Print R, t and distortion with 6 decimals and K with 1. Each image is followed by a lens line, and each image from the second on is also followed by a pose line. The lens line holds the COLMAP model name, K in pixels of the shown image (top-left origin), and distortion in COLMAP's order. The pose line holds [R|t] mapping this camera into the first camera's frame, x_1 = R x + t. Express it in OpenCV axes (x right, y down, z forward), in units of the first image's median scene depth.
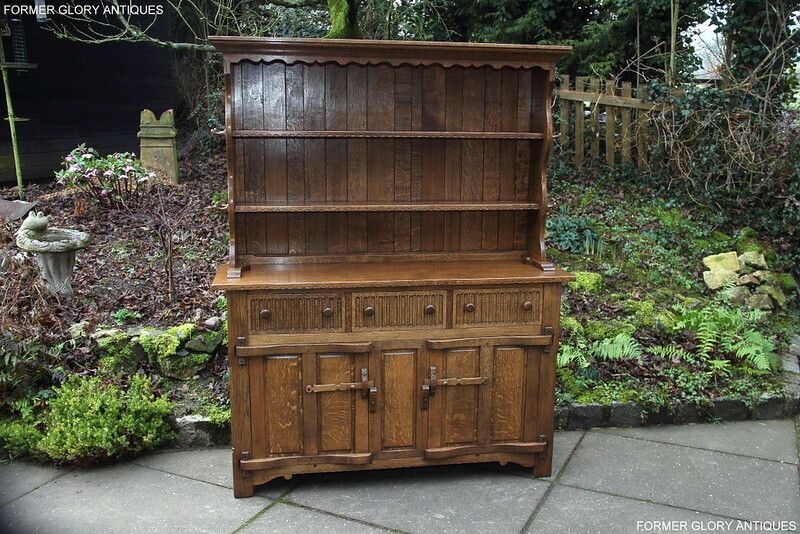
lens RADIAL K [[758.1, 0, 404.3], [0, 758.1, 266.2], [0, 0, 1]] dist [-0.125577, 0.243593]
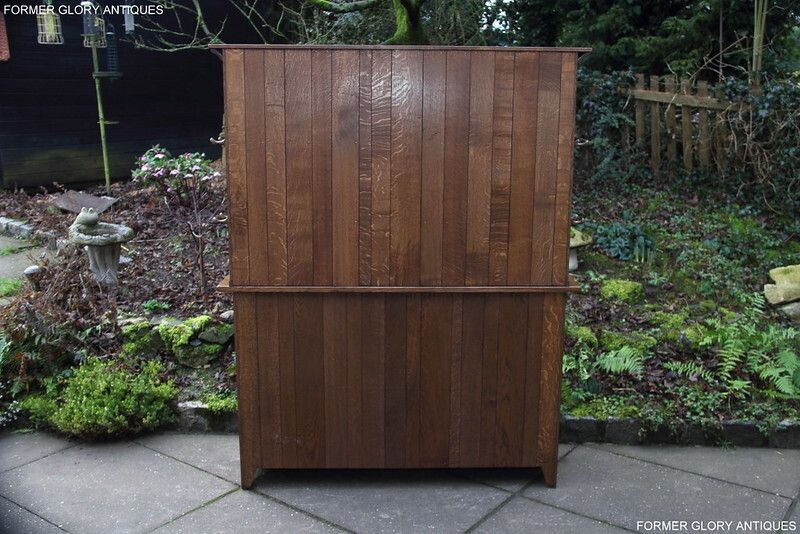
lens RADIAL K [[762.8, 0, 404.2], [0, 762.8, 265.4], [0, 0, 1]] dist [-0.129721, 0.244984]
pose [[0.980992, 0.032613, -0.191286, 0.194536], [-0.032297, 0.999467, 0.004770, -0.009402], [0.191339, 0.001499, 0.981523, -0.000292]]
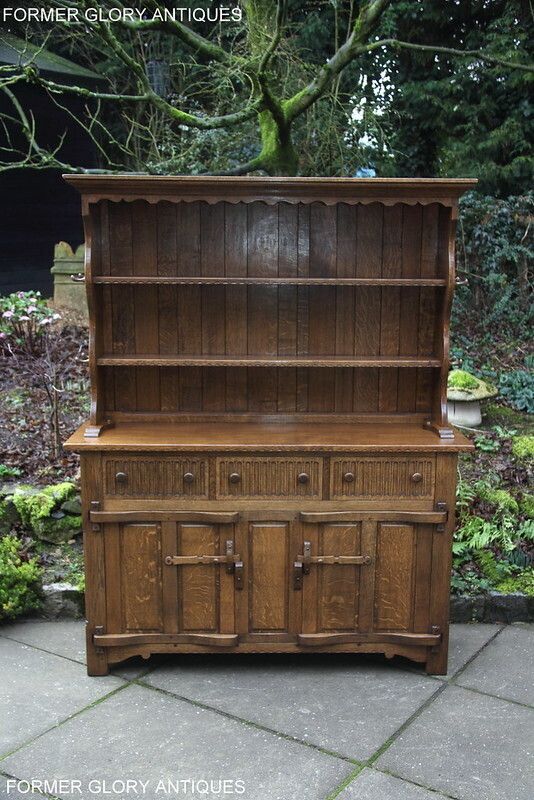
lens RADIAL K [[884.9, 0, 271.6], [0, 884.9, 421.1], [0, 0, 1]] dist [-0.083626, 0.431489]
pose [[0.989419, 0.024899, -0.142933, 0.112512], [-0.024241, 0.999686, 0.006345, -0.012207], [0.143046, -0.002813, 0.989712, -0.029891]]
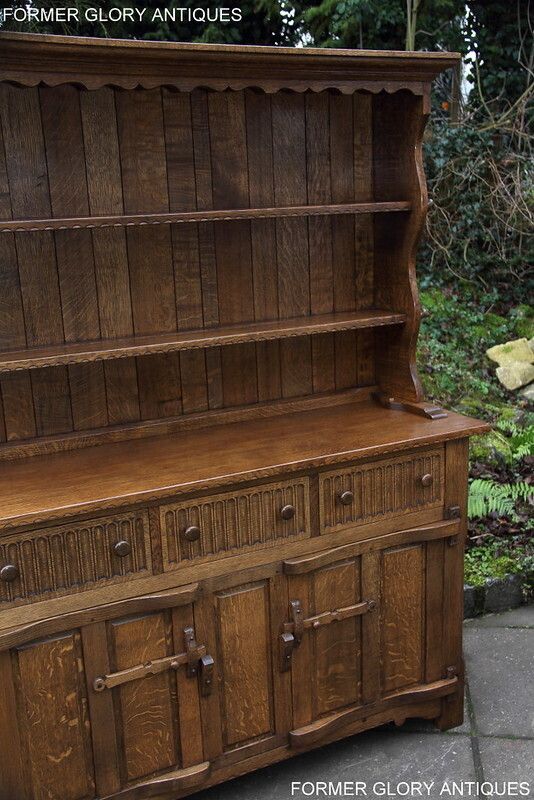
lens RADIAL K [[884.9, 0, 271.6], [0, 884.9, 421.1], [0, 0, 1]] dist [-0.083626, 0.431489]
pose [[0.949639, -0.123249, 0.288089, -0.130979], [0.102707, 0.991037, 0.085425, -0.057609], [-0.296035, -0.051534, 0.953786, 0.268293]]
